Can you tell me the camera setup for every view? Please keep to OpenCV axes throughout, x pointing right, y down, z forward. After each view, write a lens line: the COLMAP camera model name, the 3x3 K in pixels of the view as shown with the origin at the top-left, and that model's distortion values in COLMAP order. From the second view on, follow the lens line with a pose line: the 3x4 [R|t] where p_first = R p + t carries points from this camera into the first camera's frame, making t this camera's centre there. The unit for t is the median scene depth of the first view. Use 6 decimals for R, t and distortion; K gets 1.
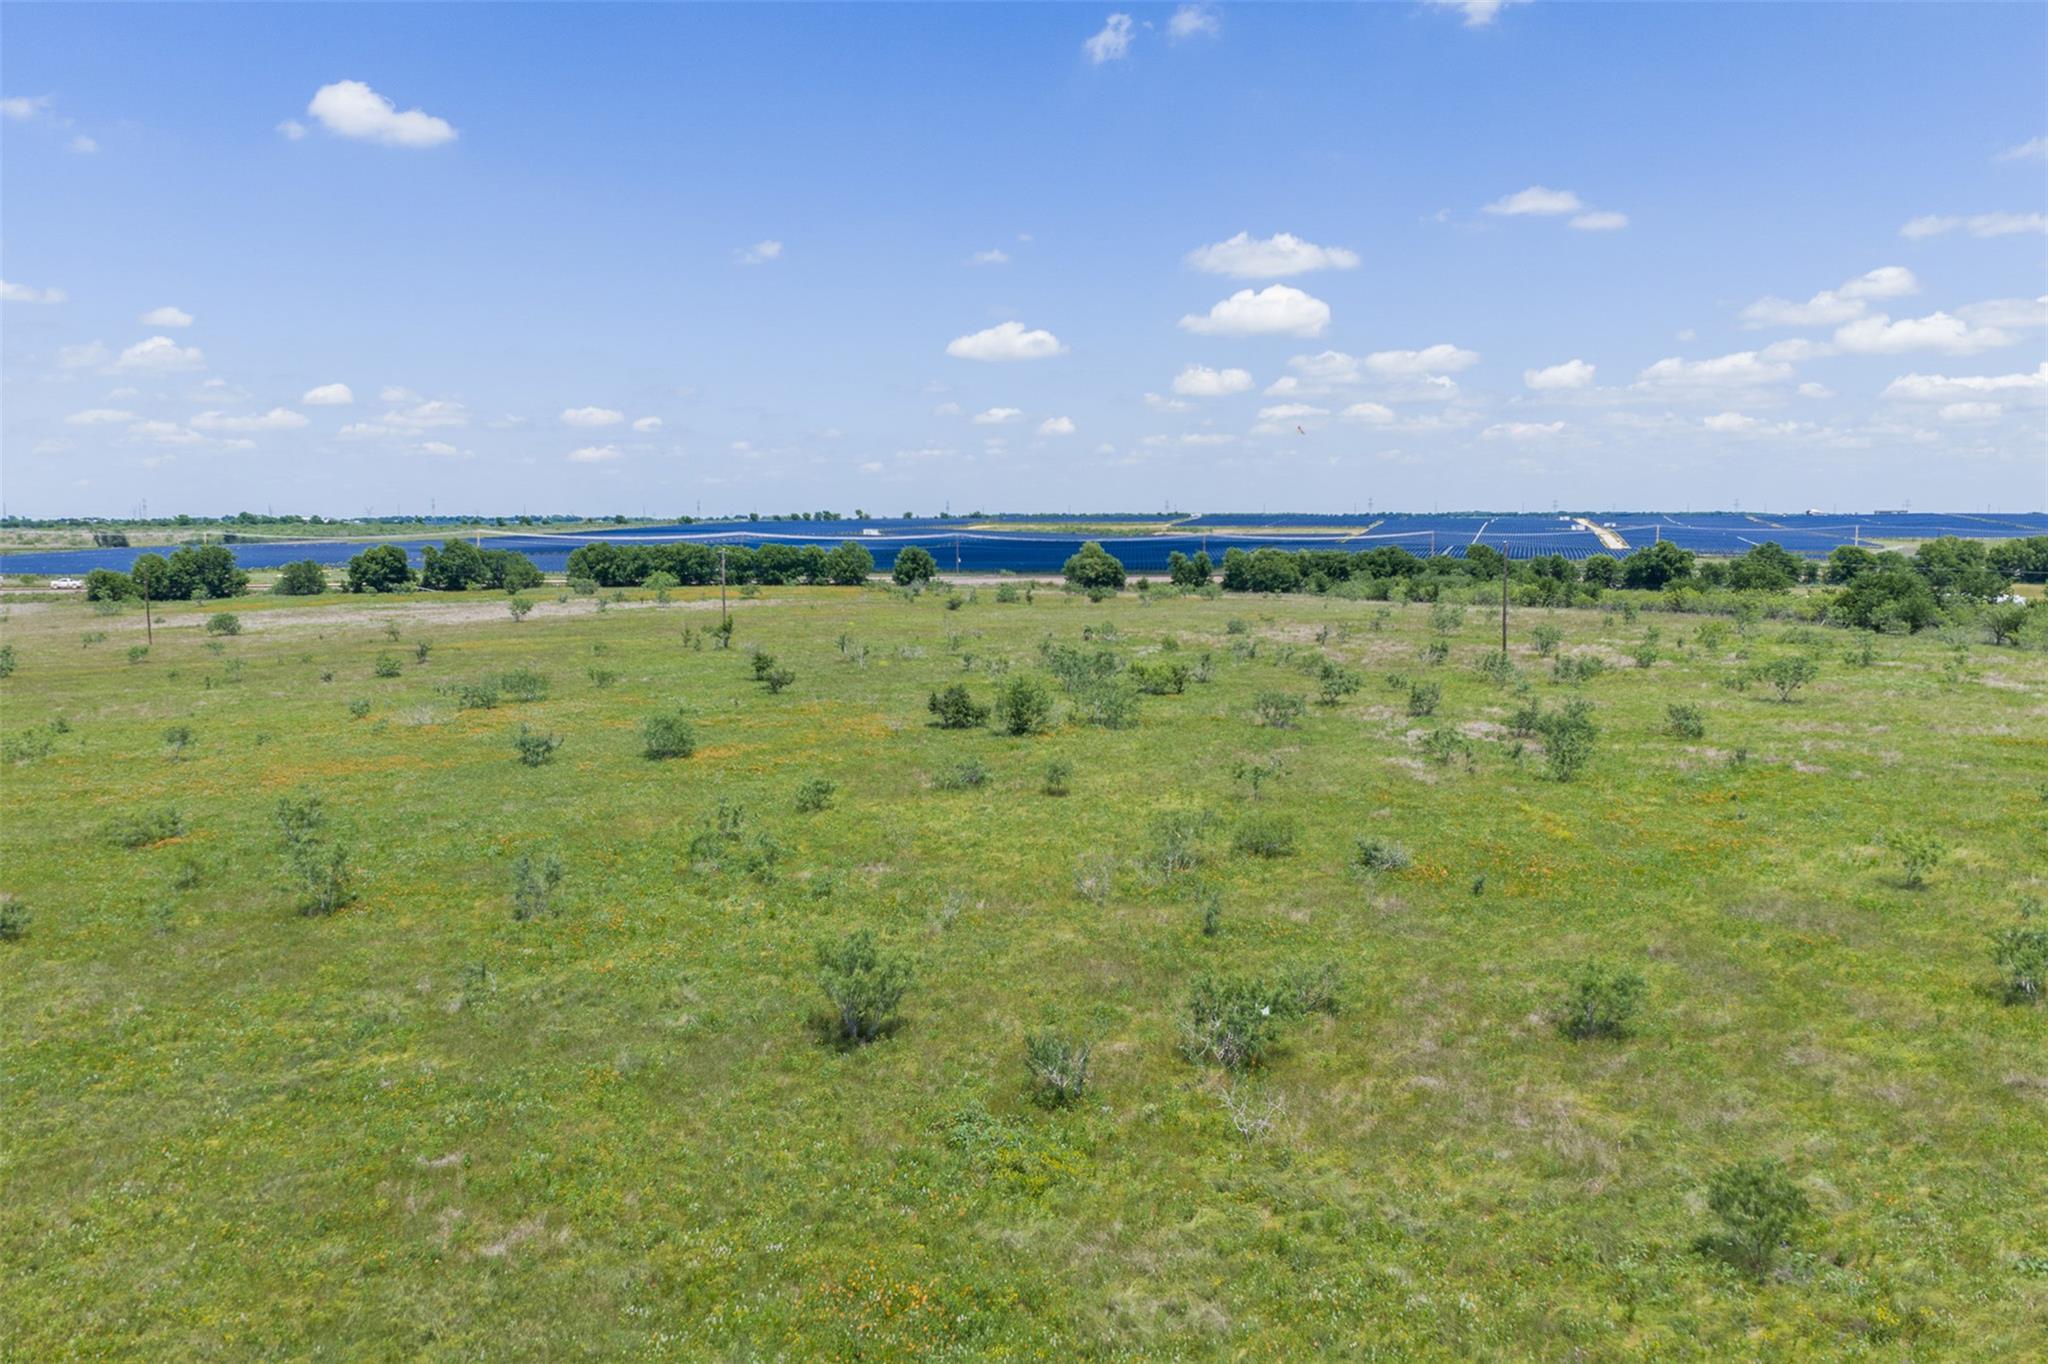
lens RADIAL K [[1713.7, 0, 1026.4], [0, 1713.7, 668.0], [0, 0, 1]] dist [0.005524, 0.012509]
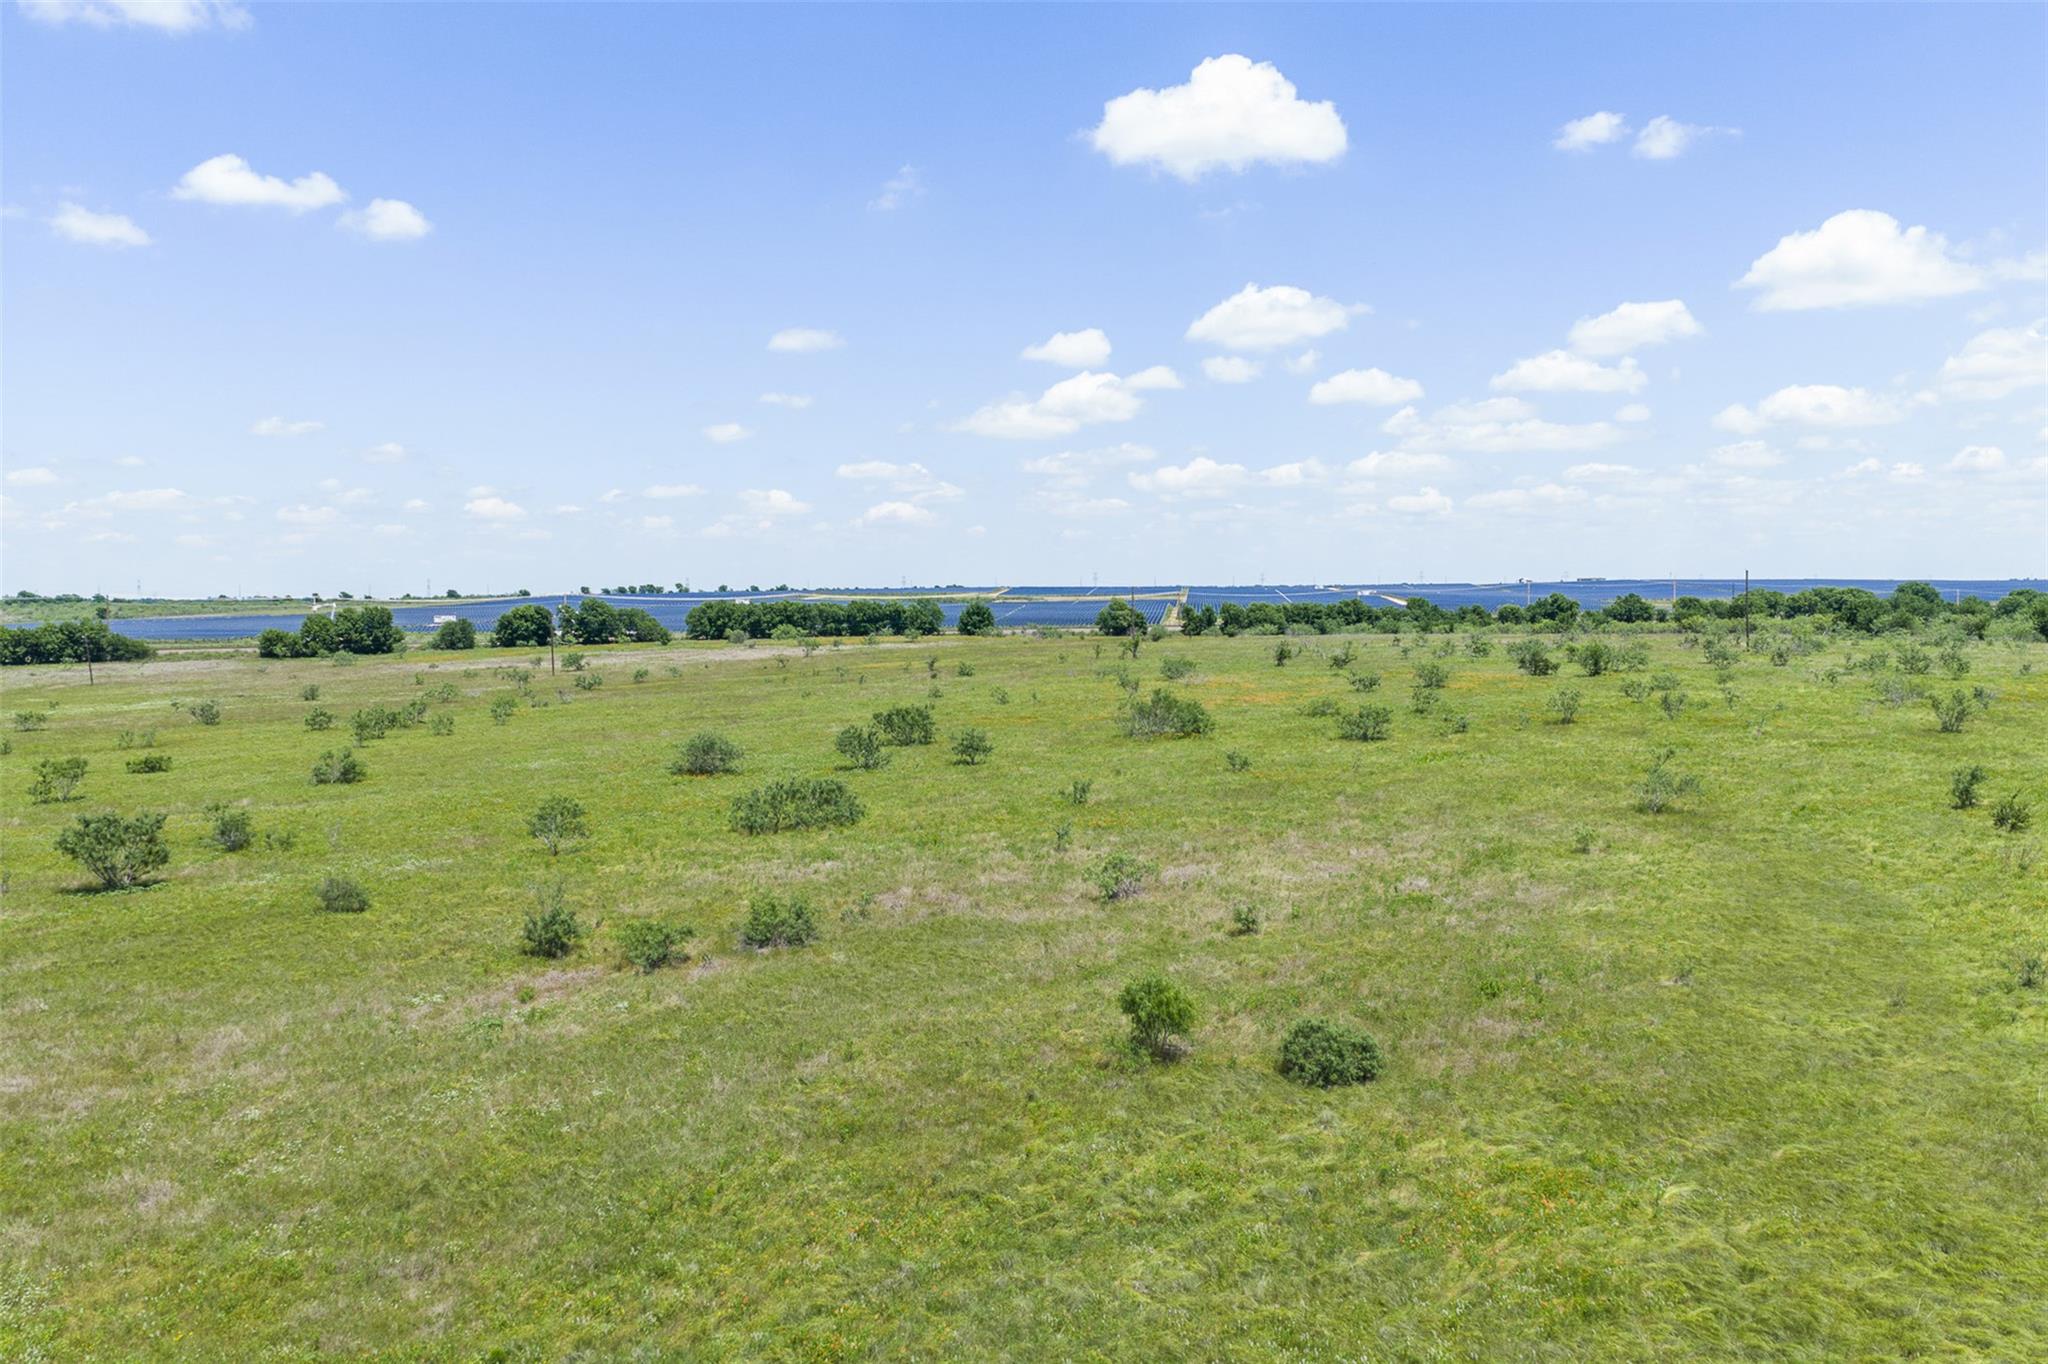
lens RADIAL K [[1741.2, 0, 1024.0], [0, 1741.2, 682.0], [0, 0, 1]] dist [0.011516, -0.009678]
pose [[0.980838, -0.018899, 0.193905, -0.270590], [0.026464, 0.998983, -0.036496, 0.028352], [-0.193019, 0.040928, 0.980341, -0.172374]]
